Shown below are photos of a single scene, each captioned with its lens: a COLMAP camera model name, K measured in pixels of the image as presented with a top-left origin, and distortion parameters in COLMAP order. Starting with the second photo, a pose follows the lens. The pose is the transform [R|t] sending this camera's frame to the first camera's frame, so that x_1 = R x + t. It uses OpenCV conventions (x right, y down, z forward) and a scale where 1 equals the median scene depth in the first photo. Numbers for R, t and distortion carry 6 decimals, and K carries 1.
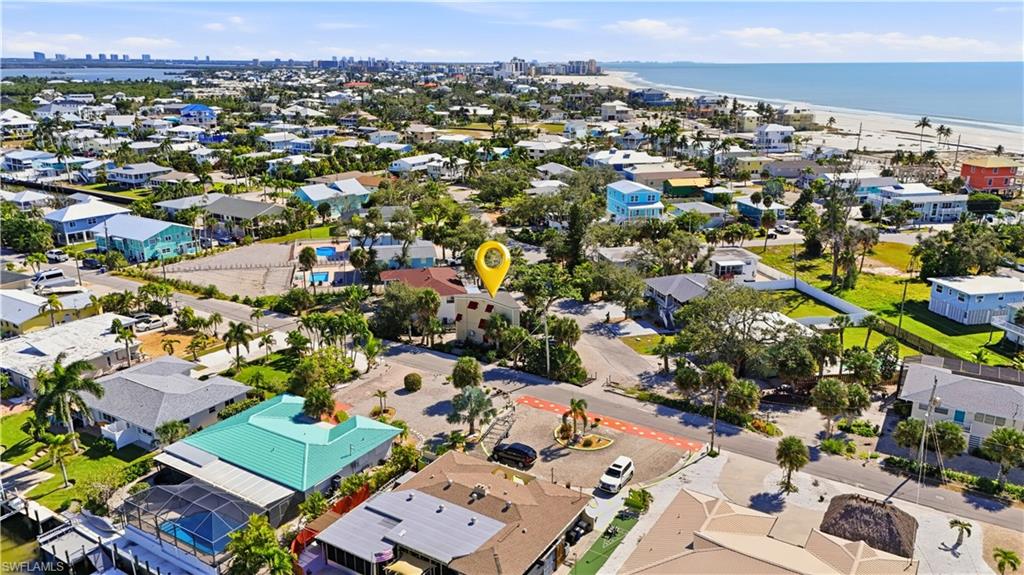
lens RADIAL K [[755.5, 0, 512.0], [0, 755.5, 287.5], [0, 0, 1]] dist [0.046011, -0.000406]
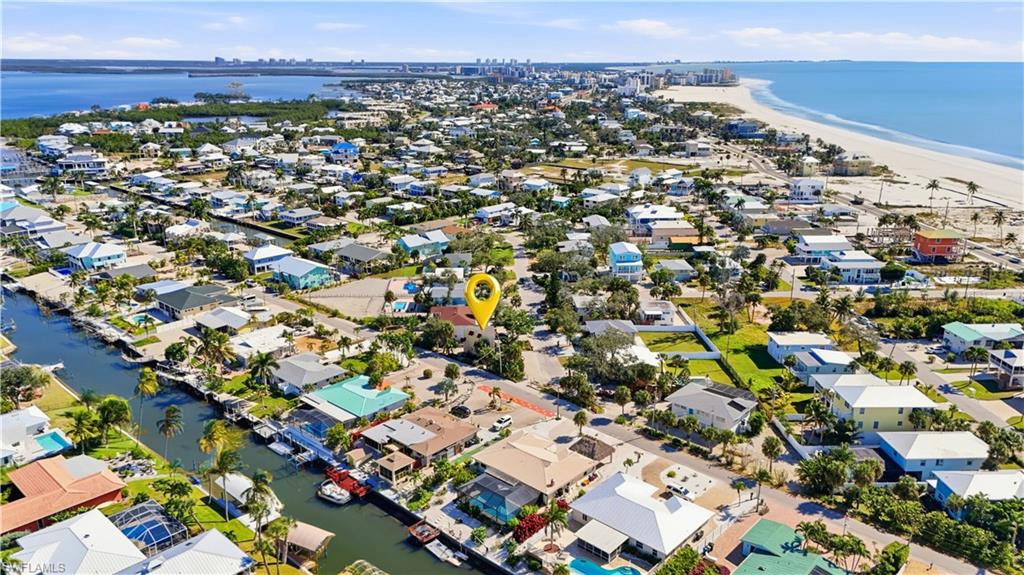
lens RADIAL K [[751.7, 0, 512.0], [0, 751.7, 287.5], [0, 0, 1]] dist [0.113482, -0.000233]
pose [[0.983835, 0.052276, -0.171278, 0.302111], [-0.051938, 0.998629, 0.006454, -0.088998], [0.171381, 0.002546, 0.985202, -0.649265]]
